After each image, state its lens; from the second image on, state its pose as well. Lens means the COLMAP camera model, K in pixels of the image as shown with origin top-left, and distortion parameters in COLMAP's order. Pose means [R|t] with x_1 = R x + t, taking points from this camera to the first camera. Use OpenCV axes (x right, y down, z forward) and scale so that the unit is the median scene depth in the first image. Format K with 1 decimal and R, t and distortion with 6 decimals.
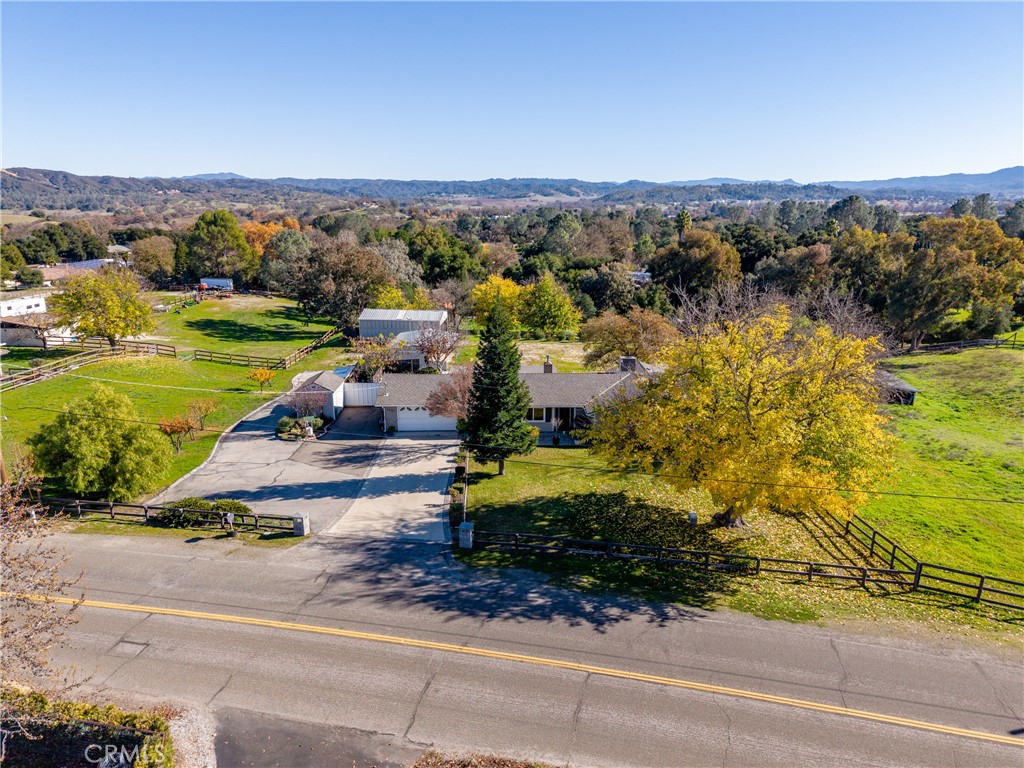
lens RADIAL K [[683.0, 0, 513.3], [0, 683.0, 381.1], [0, 0, 1]] dist [0.028179, -0.031866]
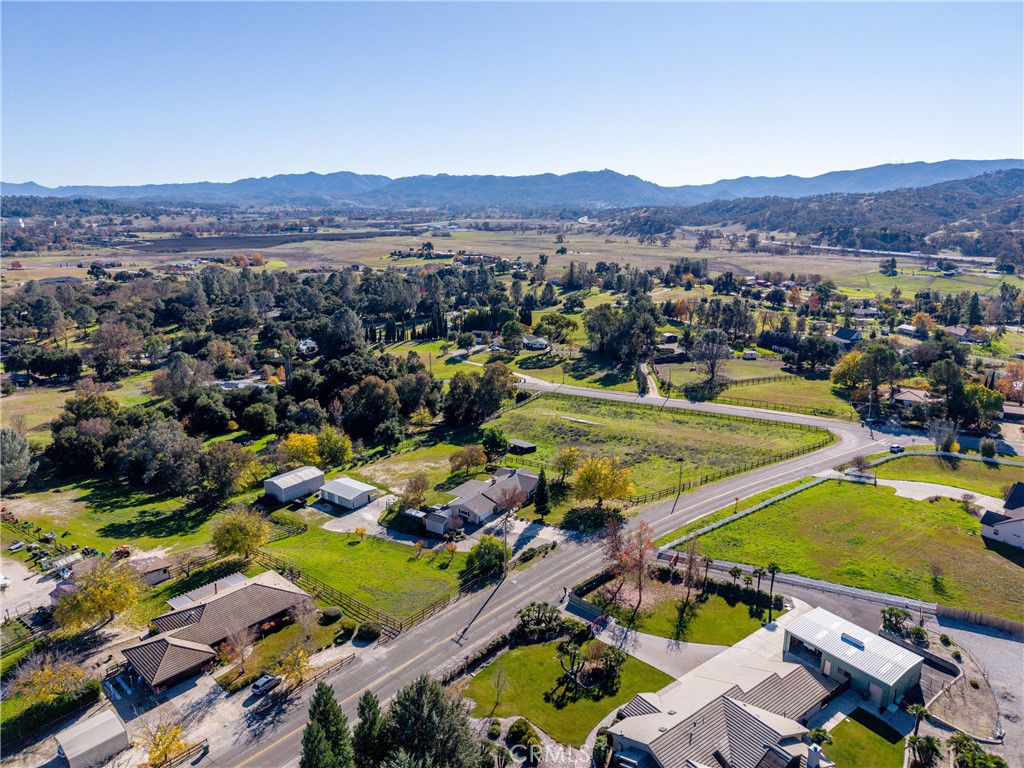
lens RADIAL K [[683.0, 0, 511.6], [0, 683.0, 376.3], [0, 0, 1]] dist [0.028179, -0.031866]
pose [[0.569200, -0.198628, 0.797846, -0.220718], [0.208140, 0.973583, 0.093887, -0.073999], [-0.795418, 0.112624, 0.595506, -0.080227]]
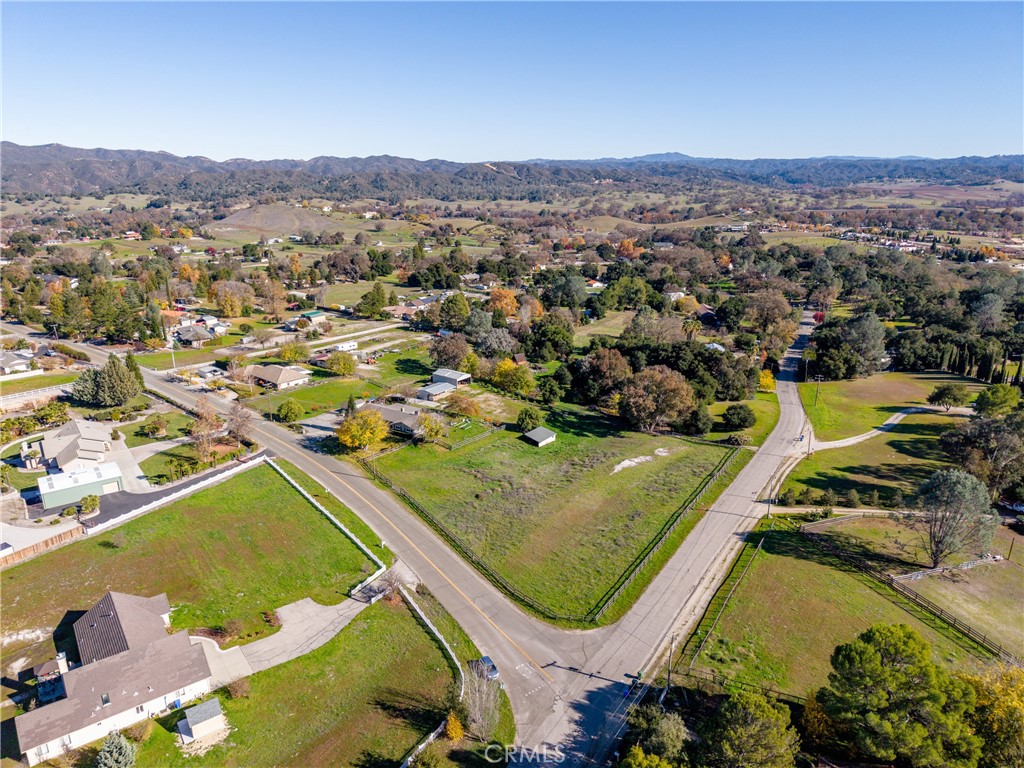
lens RADIAL K [[683.0, 0, 512.4], [0, 683.0, 385.2], [0, 0, 1]] dist [0.028179, -0.031866]
pose [[0.824847, 0.165982, -0.540442, 0.262132], [-0.146806, 0.986024, 0.078768, -0.055120], [0.545963, 0.014368, 0.837686, -0.177073]]
